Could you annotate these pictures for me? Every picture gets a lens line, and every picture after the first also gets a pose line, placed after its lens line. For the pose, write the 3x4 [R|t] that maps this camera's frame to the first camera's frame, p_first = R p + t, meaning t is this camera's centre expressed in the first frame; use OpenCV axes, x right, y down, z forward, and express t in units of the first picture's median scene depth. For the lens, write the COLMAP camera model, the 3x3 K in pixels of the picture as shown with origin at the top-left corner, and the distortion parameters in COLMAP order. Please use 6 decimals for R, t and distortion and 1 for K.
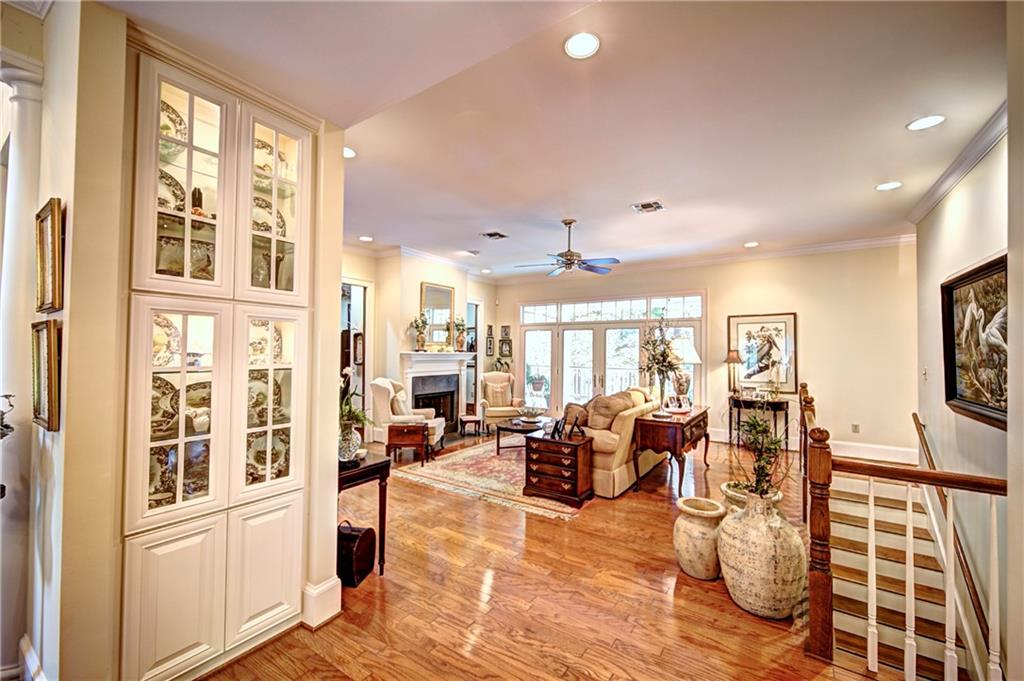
lens RADIAL K [[410.9, 0, 511.8], [0, 410.9, 343.8], [0, 0, 1]] dist [0.002032, -0.000123]
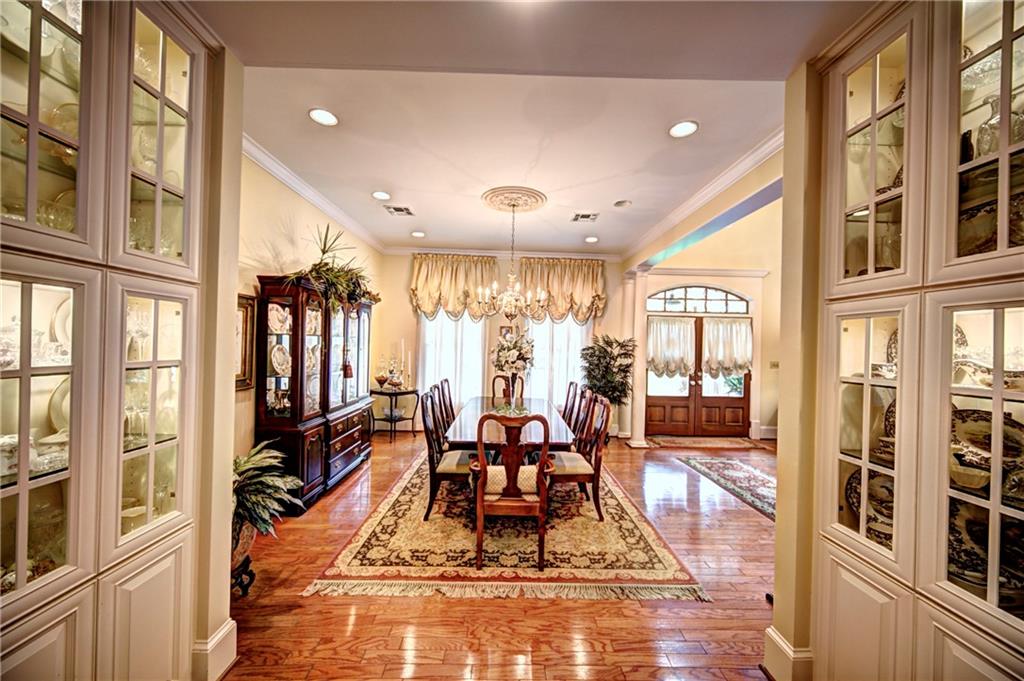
lens RADIAL K [[372.8, 0, 511.1], [0, 372.8, 343.6], [0, 0, 1]] dist [0.000458, -0.000808]
pose [[-0.813656, -0.033425, -0.580385, 0.079576], [-0.023615, 0.999422, -0.024451, 0.006387], [0.580867, -0.006189, -0.813975, 0.374583]]
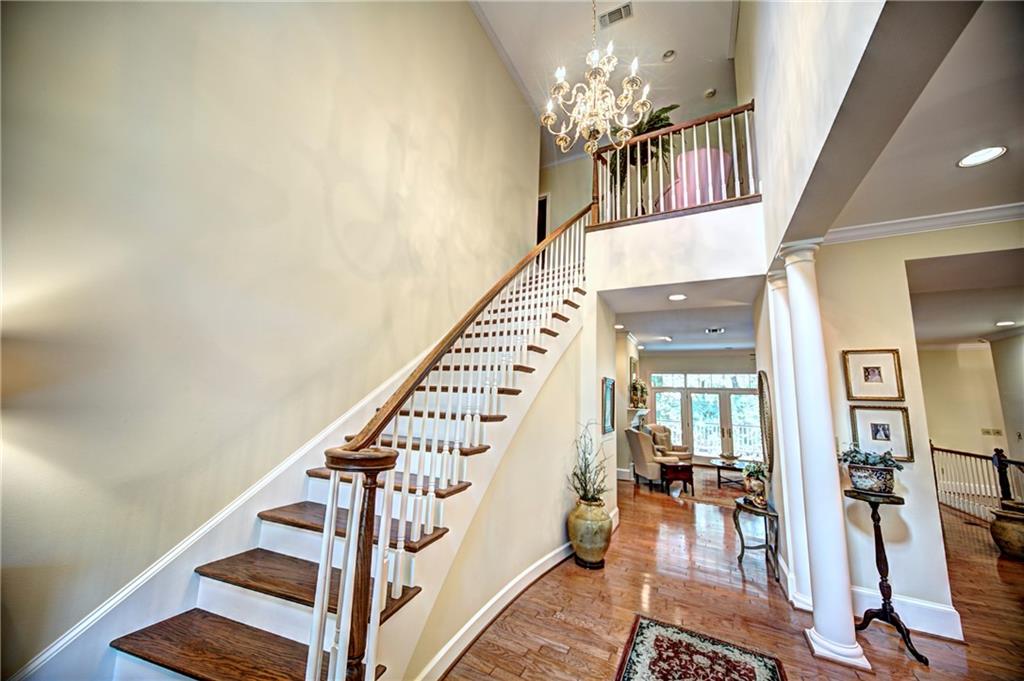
lens RADIAL K [[356.3, 0, 509.1], [0, 356.3, 345.1], [0, 0, 1]] dist [0.000097, -0.000003]
pose [[0.993874, 0.046501, 0.100256, -0.867395], [-0.032370, 0.989871, -0.138227, -0.014136], [-0.105668, 0.134135, 0.985313, -0.159044]]
